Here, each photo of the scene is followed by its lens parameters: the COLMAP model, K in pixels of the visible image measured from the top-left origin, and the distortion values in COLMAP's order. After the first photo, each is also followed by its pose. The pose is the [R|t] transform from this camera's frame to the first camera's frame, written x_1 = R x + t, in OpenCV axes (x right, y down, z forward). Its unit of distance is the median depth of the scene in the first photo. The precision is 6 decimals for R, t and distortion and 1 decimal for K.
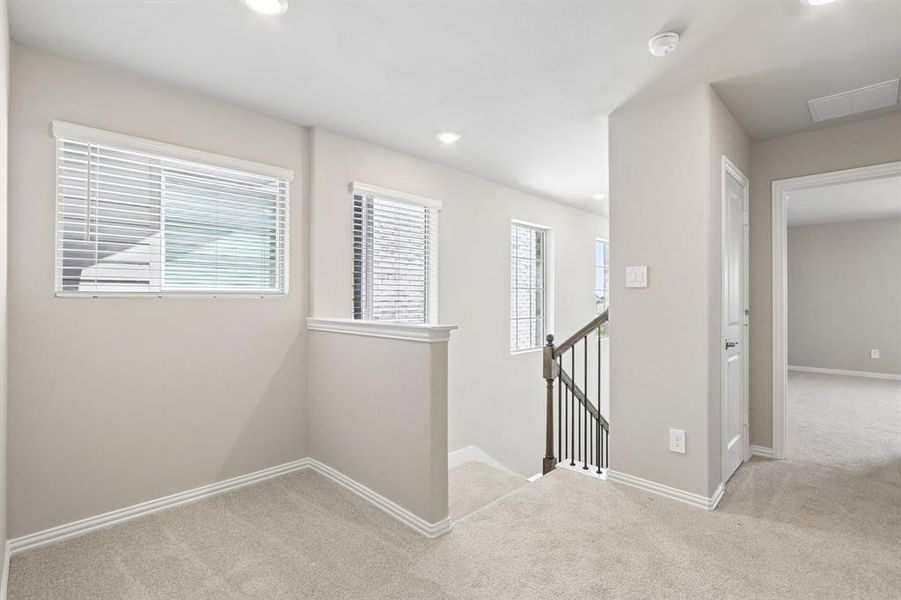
lens RADIAL K [[418.0, 0, 451.5], [0, 418.0, 295.7], [0, 0, 1]] dist [-0.000726, -0.000038]
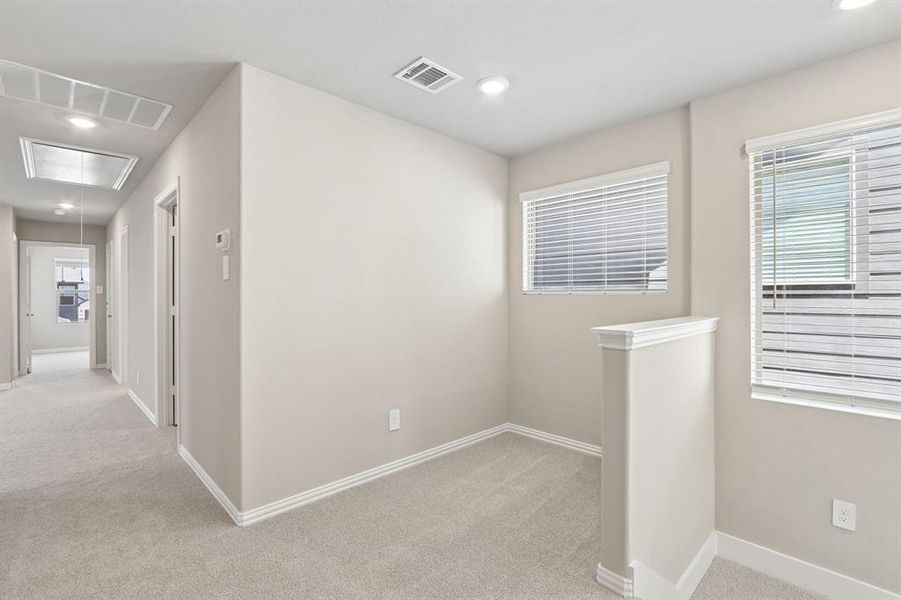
lens RADIAL K [[418.0, 0, 451.5], [0, 418.0, 295.7], [0, 0, 1]] dist [-0.000726, -0.000038]
pose [[-0.006383, 0.004689, -0.999969, 0.760989], [0.008406, 0.999954, 0.004635, -0.002656], [0.999944, -0.008377, -0.006422, 0.677405]]
